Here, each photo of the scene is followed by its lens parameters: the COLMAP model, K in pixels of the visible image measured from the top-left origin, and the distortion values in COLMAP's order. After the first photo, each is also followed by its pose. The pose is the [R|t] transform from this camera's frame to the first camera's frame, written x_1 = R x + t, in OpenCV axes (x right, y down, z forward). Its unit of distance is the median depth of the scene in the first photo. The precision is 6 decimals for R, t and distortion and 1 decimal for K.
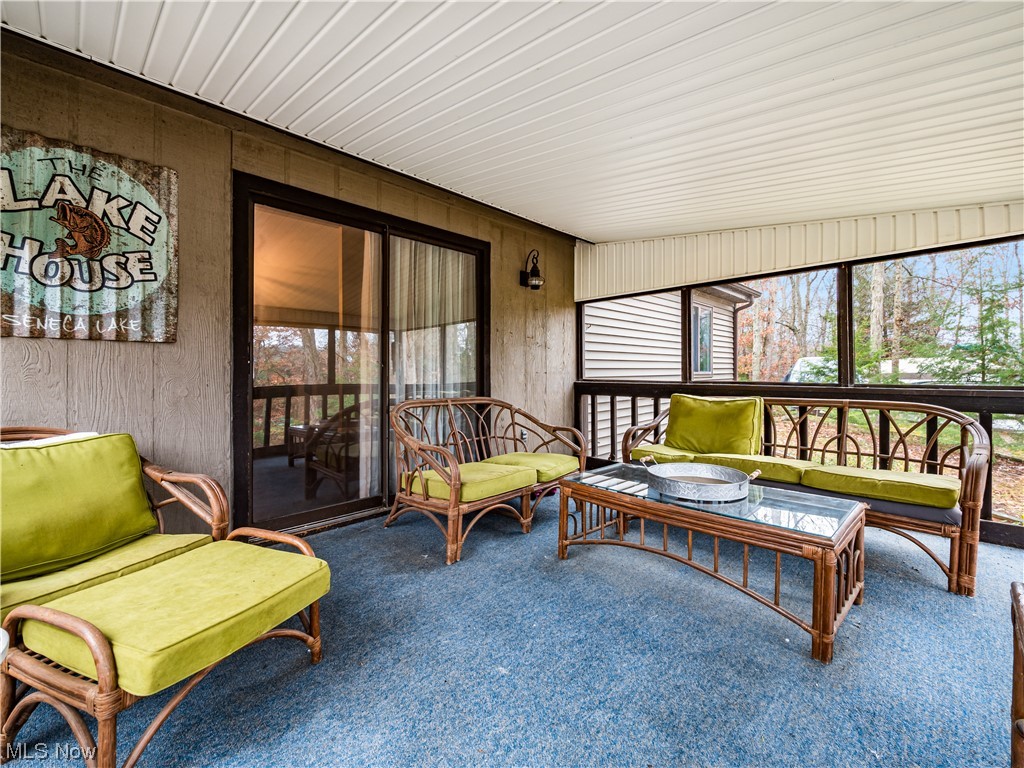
lens RADIAL K [[433.3, 0, 518.9], [0, 433.3, 373.1], [0, 0, 1]] dist [0.000163, 0.000384]
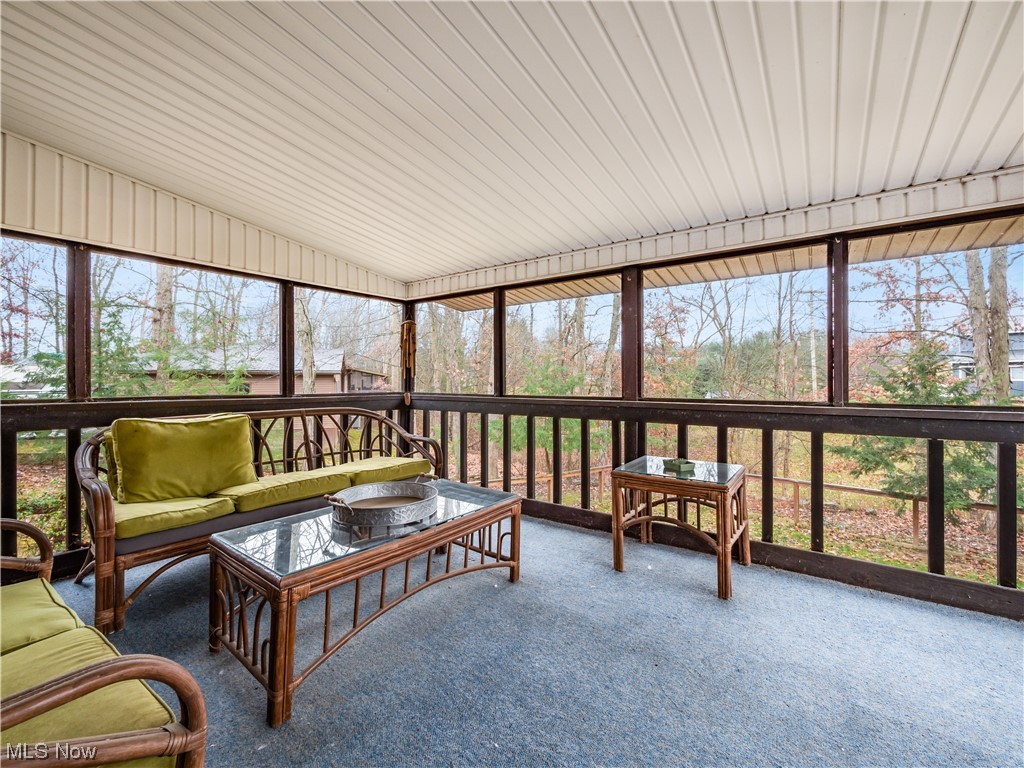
lens RADIAL K [[433.3, 0, 518.9], [0, 433.3, 373.1], [0, 0, 1]] dist [0.000163, 0.000384]
pose [[-0.133041, 0.023676, 0.990828, -0.374894], [0.000208, 0.999715, -0.023860, -0.002641], [-0.991110, -0.002969, -0.133008, 0.578284]]
